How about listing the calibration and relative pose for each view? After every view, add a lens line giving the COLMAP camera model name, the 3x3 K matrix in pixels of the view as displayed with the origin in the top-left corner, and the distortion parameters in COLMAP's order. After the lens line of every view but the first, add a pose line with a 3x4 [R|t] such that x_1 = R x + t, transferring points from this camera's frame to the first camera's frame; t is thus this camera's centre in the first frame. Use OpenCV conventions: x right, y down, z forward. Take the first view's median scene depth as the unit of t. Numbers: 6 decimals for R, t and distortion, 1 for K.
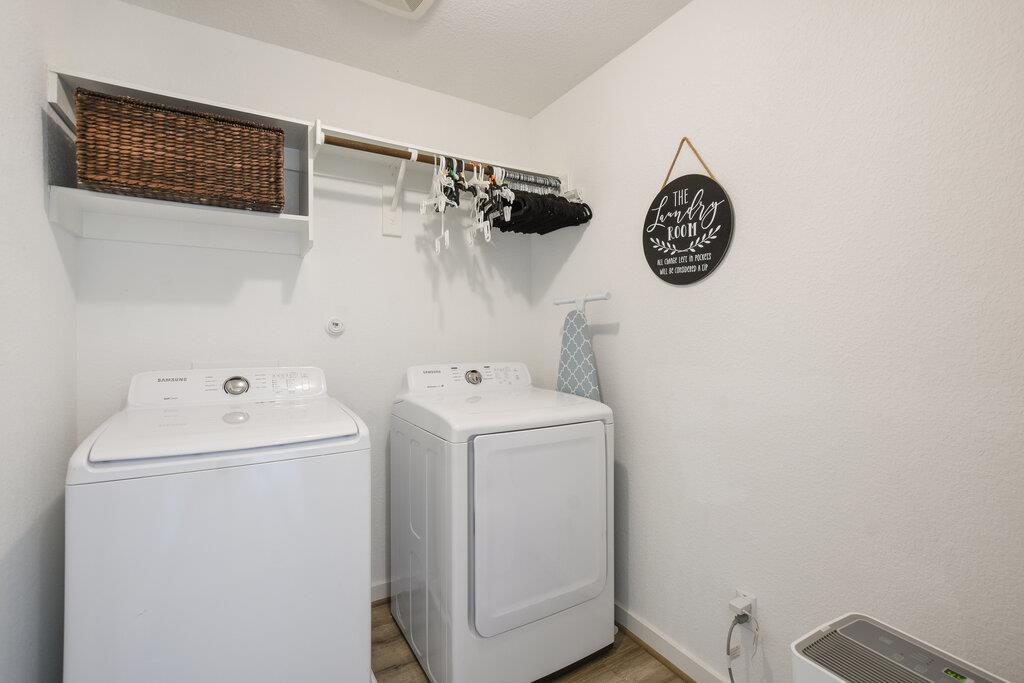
lens RADIAL K [[481.9, 0, 511.9], [0, 481.9, 340.5], [0, 0, 1]] dist [-0.006069, -0.001597]
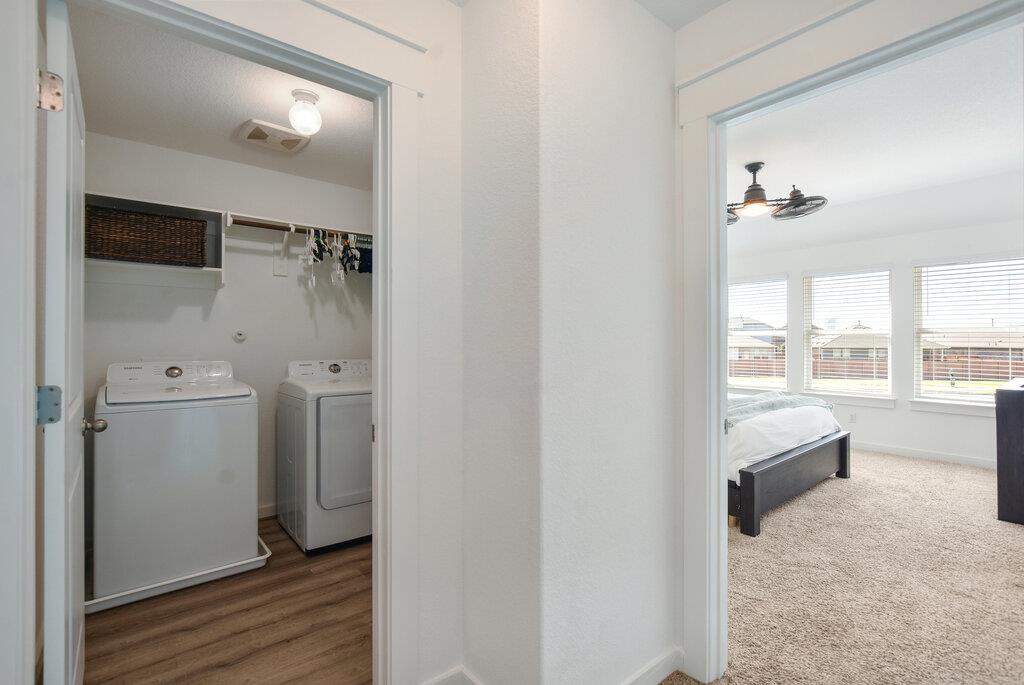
lens RADIAL K [[481.9, 0, 509.3], [0, 481.9, 341.7], [0, 0, 1]] dist [-0.006069, -0.001597]
pose [[0.988776, 0.001415, 0.149398, 0.274865], [0.000541, 0.999915, -0.013049, 0.011176], [-0.149403, 0.012983, 0.988691, -0.694357]]
